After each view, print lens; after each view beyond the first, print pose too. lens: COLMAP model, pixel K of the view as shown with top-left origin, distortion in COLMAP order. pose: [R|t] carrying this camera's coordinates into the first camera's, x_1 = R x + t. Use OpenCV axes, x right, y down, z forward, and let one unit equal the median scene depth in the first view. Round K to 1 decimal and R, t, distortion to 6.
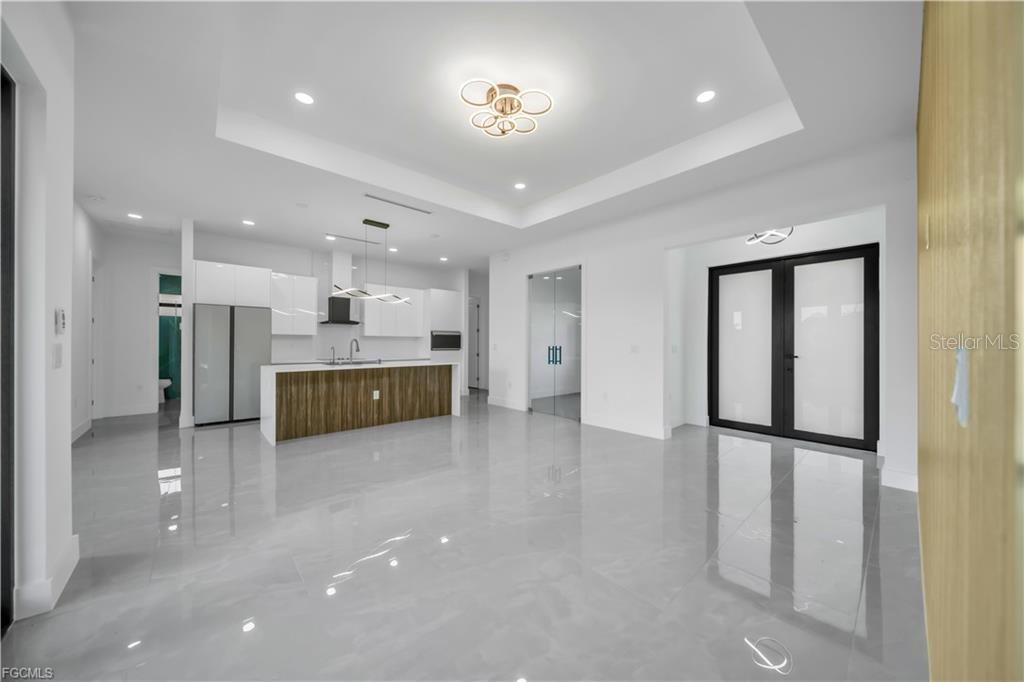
lens RADIAL K [[355.4, 0, 513.1], [0, 355.4, 342.0], [0, 0, 1]] dist [-0.008701, 0.000053]
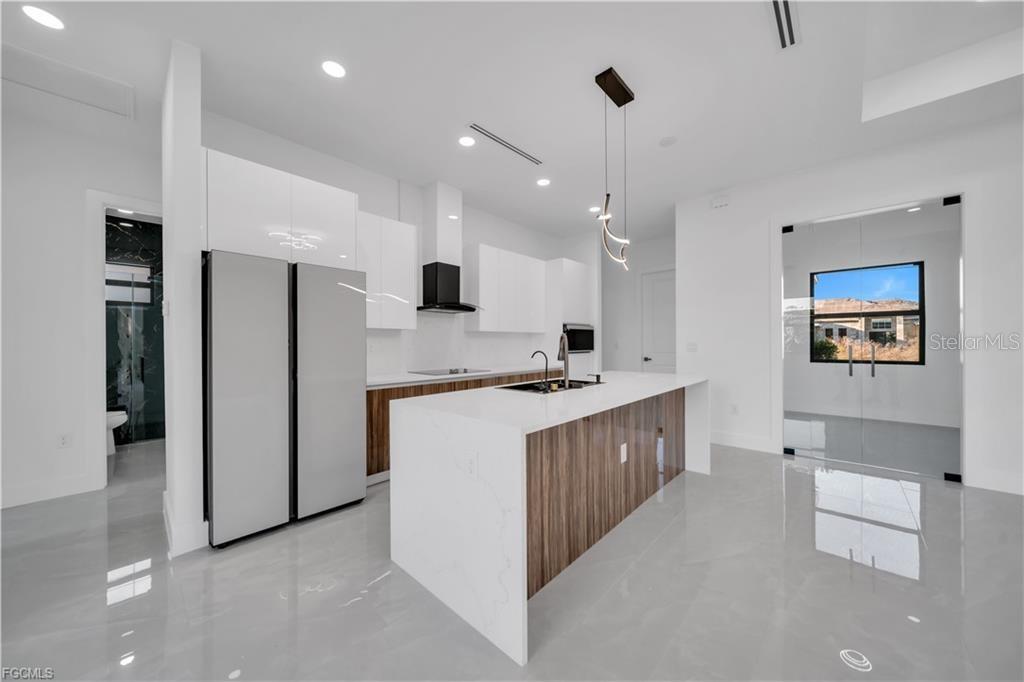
lens RADIAL K [[355.4, 0, 510.8], [0, 355.4, 342.5], [0, 0, 1]] dist [-0.008701, 0.000053]
pose [[0.996848, -0.009173, 0.078799, -0.425094], [0.009117, 0.999958, 0.001070, 0.002194], [-0.078806, -0.000348, 0.996890, 0.409464]]
